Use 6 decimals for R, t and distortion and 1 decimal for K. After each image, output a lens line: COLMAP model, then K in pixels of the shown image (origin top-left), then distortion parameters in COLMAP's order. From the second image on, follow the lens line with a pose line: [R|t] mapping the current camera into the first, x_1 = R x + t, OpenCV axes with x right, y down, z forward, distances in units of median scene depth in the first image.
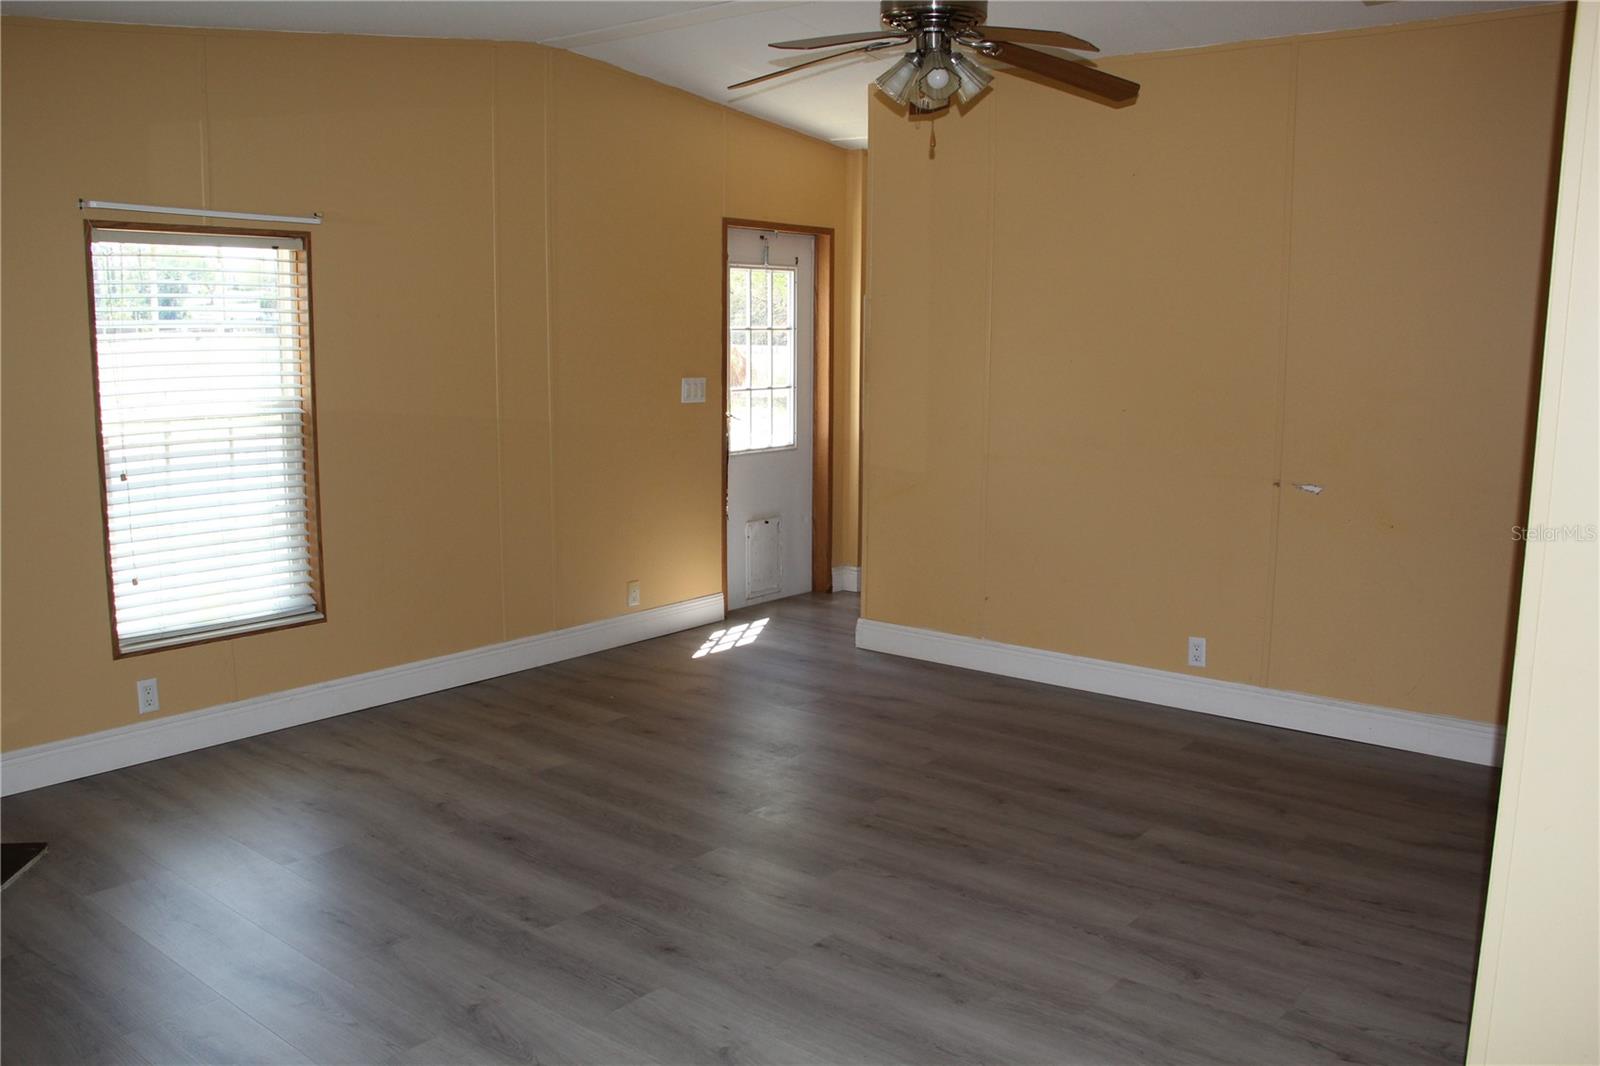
lens RADIAL K [[1335.6, 0, 780.0], [0, 1335.6, 534.5], [0, 0, 1]] dist [-0.197649, 0.182115]
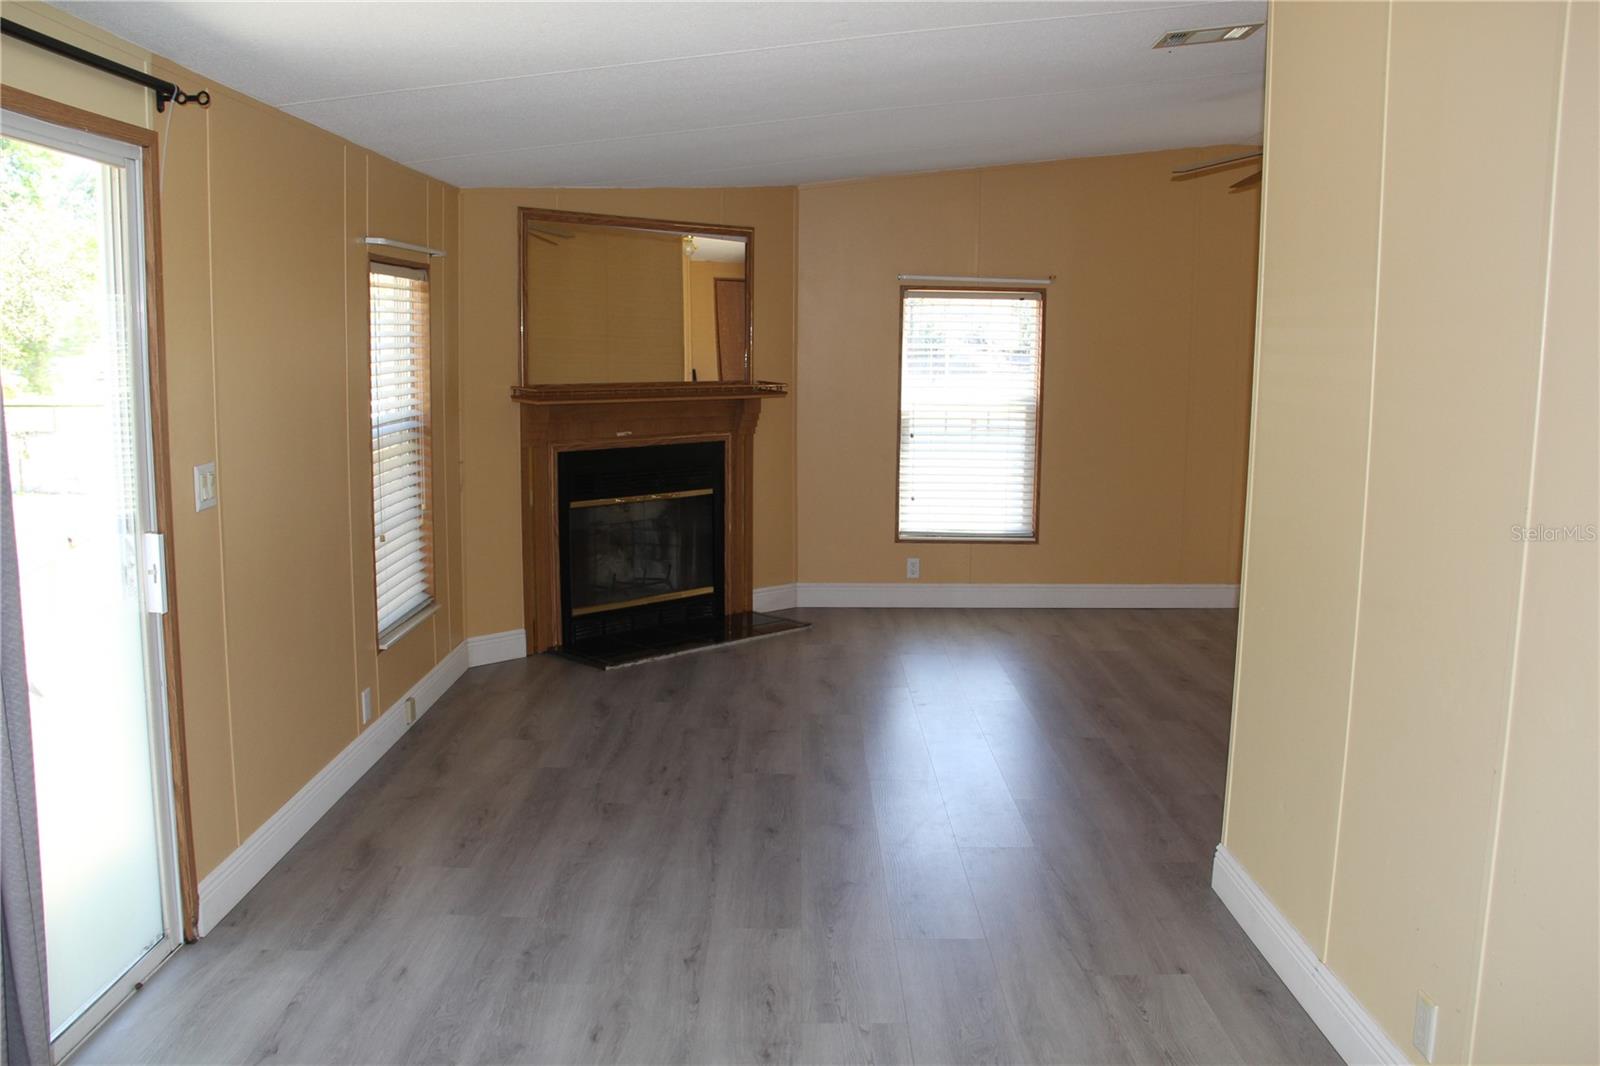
lens RADIAL K [[1335.6, 0, 780.0], [0, 1335.6, 534.5], [0, 0, 1]] dist [-0.197649, 0.182115]
pose [[0.623673, 0.121194, -0.772233, 0.696435], [-0.123400, 0.990785, 0.055833, 0.006986], [0.771883, 0.060472, 0.632882, -0.219025]]
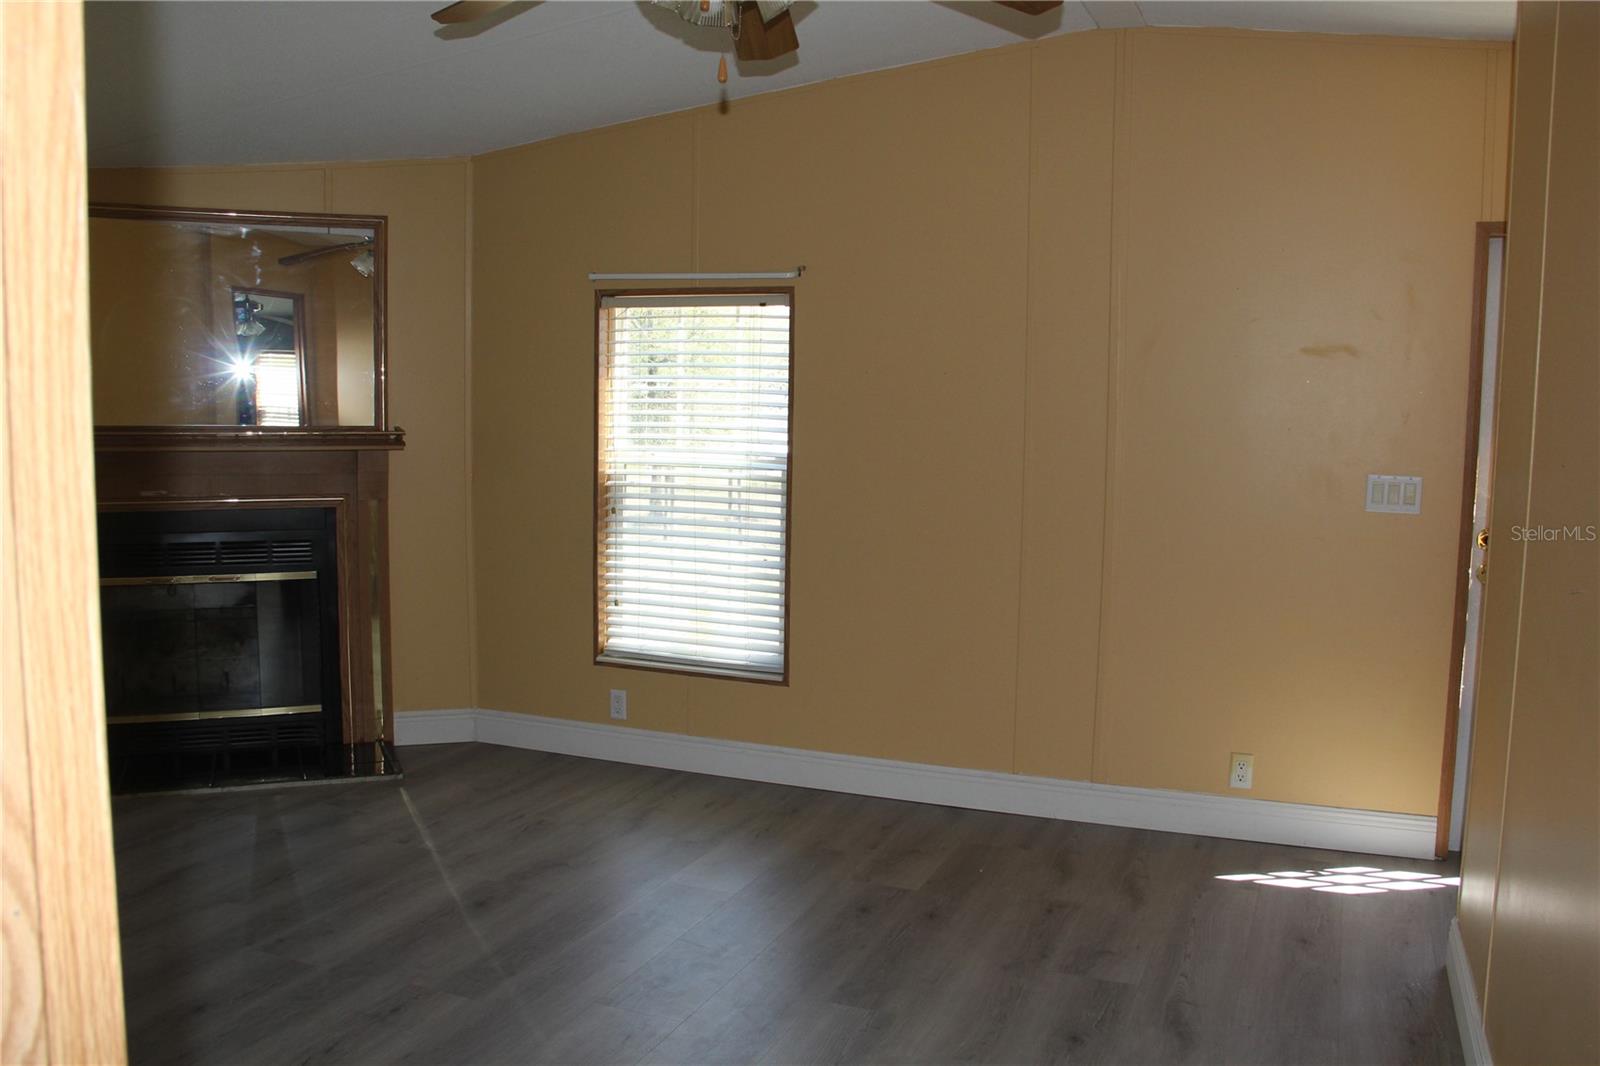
lens RADIAL K [[1335.6, 0, 780.0], [0, 1335.6, 534.5], [0, 0, 1]] dist [-0.197649, 0.182115]
pose [[0.289166, 0.106127, -0.951378, 0.620162], [-0.156966, 0.985641, 0.062240, -0.112366], [0.944322, 0.131336, 0.301672, 0.726836]]
